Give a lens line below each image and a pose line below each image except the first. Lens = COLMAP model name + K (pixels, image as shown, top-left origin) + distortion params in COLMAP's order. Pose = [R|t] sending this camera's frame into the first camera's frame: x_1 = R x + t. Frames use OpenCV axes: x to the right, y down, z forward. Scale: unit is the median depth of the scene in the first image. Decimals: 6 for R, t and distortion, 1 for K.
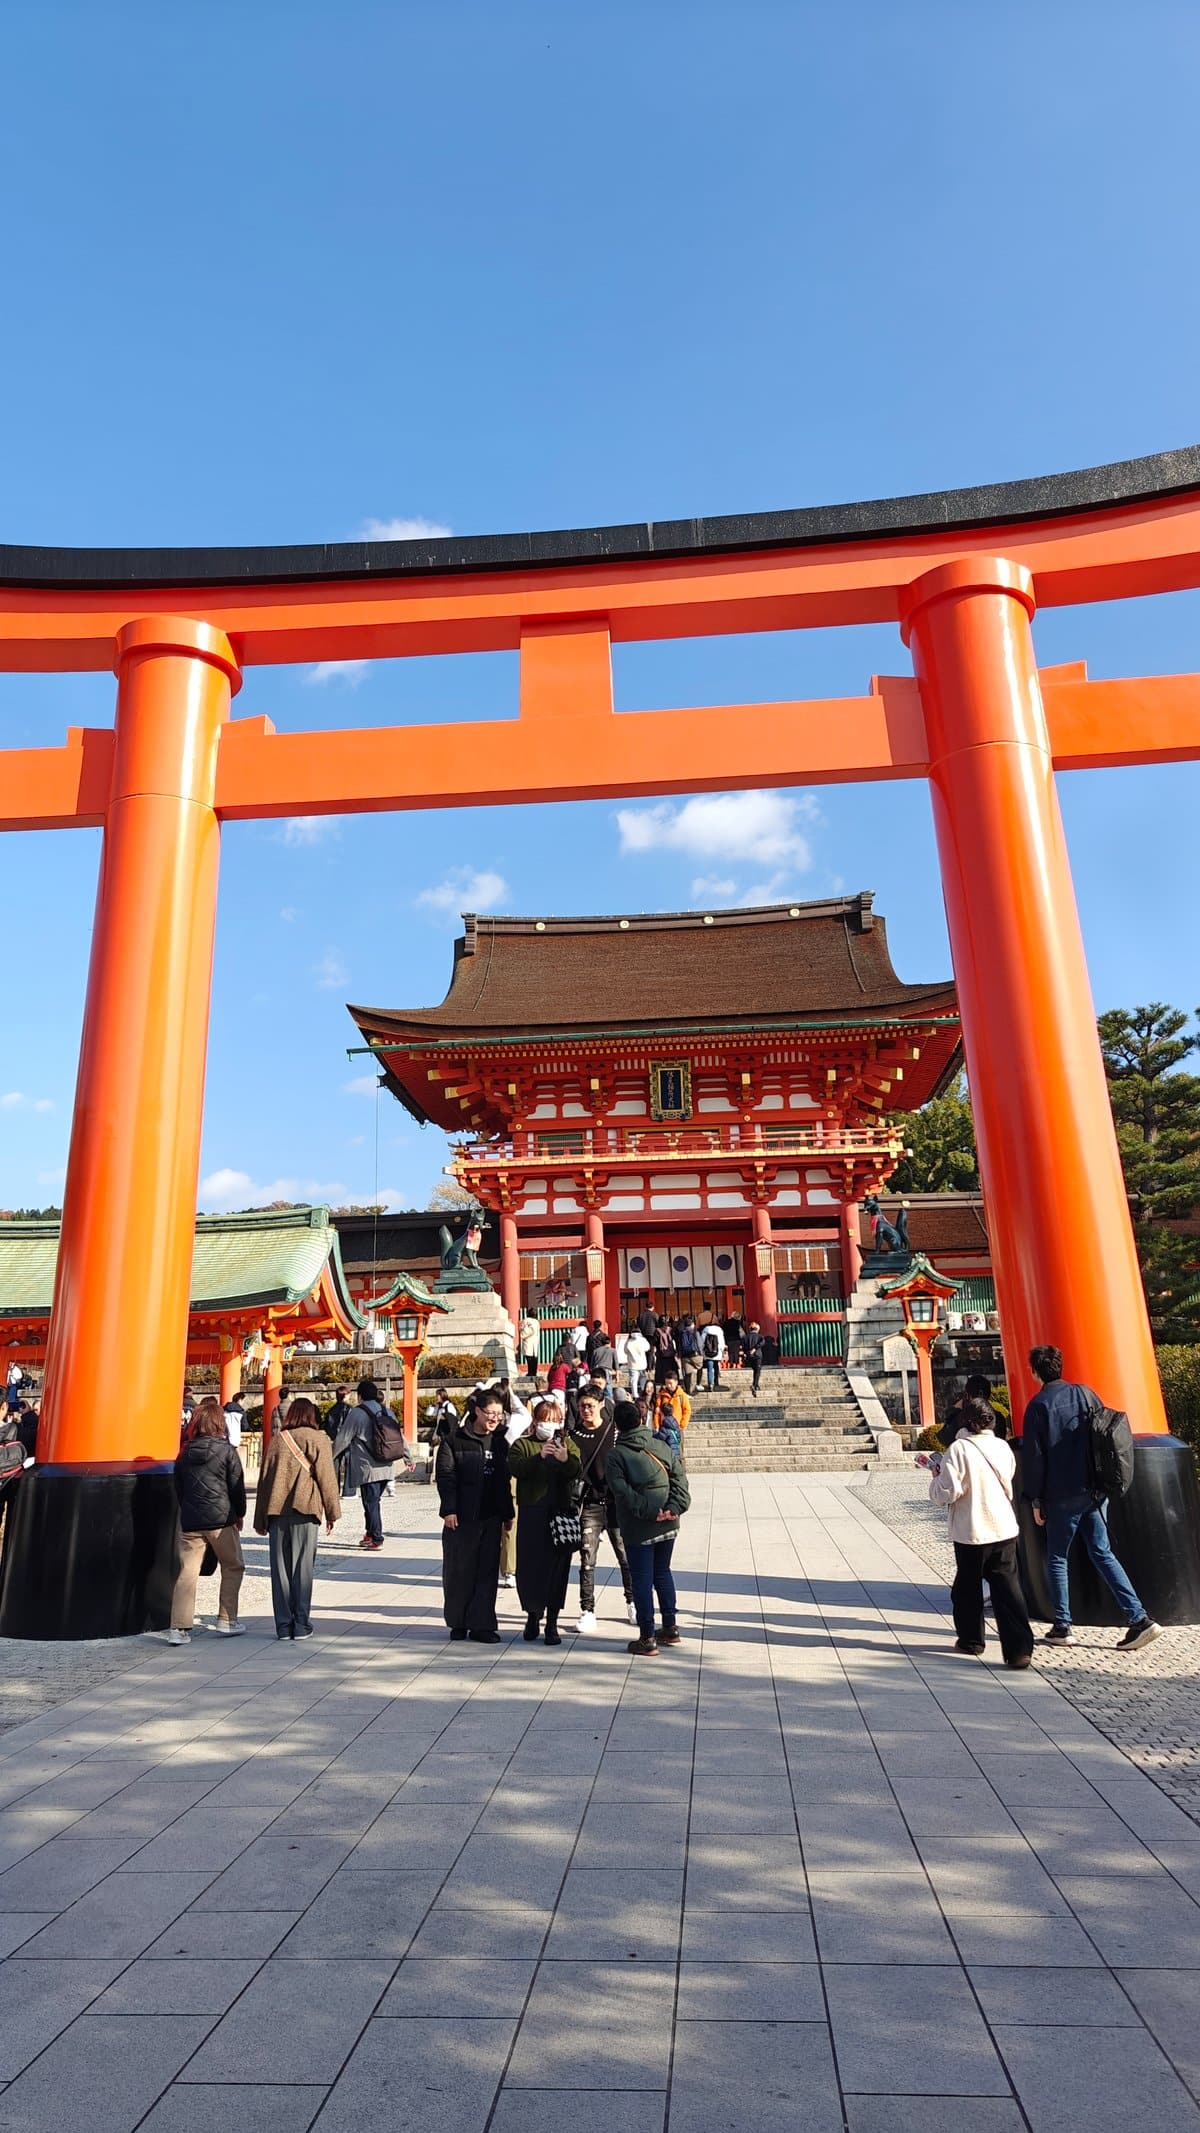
lens RADIAL K [[1444.3, 0, 600.0], [0, 1444.3, 1066.5], [0, 0, 1]] dist [0.006635, -0.001496]
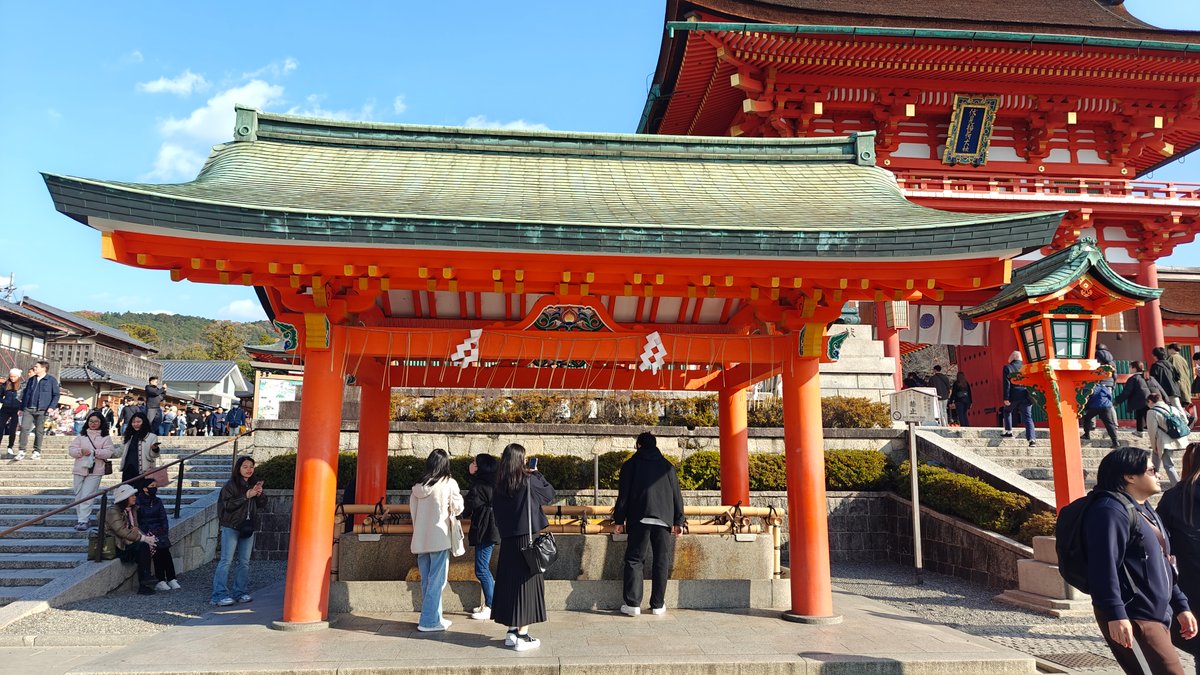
lens RADIAL K [[827.0, 0, 600.0], [0, 827.0, 337.5], [0, 0, 1]] dist [-0.016803, -0.000933]
pose [[0.984757, 0.053968, 0.165354, -0.267107], [-0.069540, 0.993522, 0.089881, 0.117862], [-0.159432, -0.100010, 0.982130, 0.508779]]
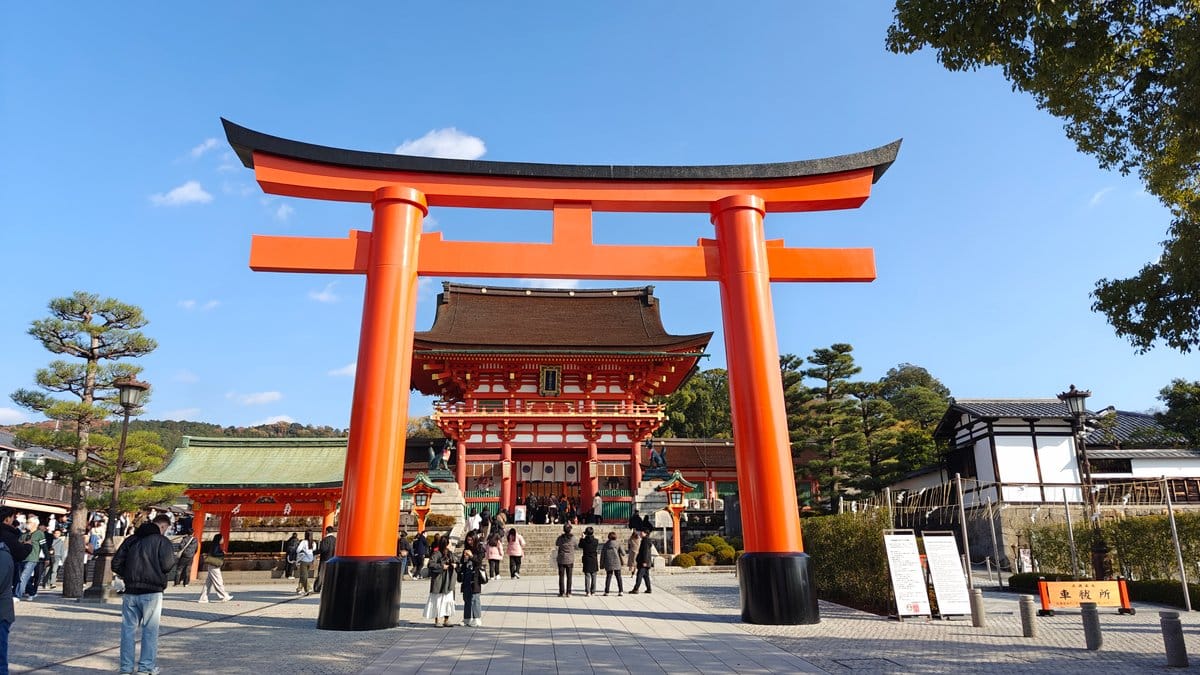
lens RADIAL K [[812.6, 0, 606.9], [0, 812.6, 320.4], [0, 0, 1]] dist [0.006635, -0.001496]
pose [[0.985345, 0.060142, 0.159617, -0.056581], [-0.053412, 0.997506, -0.046130, -0.018813], [-0.161993, 0.036929, 0.986101, -0.103039]]
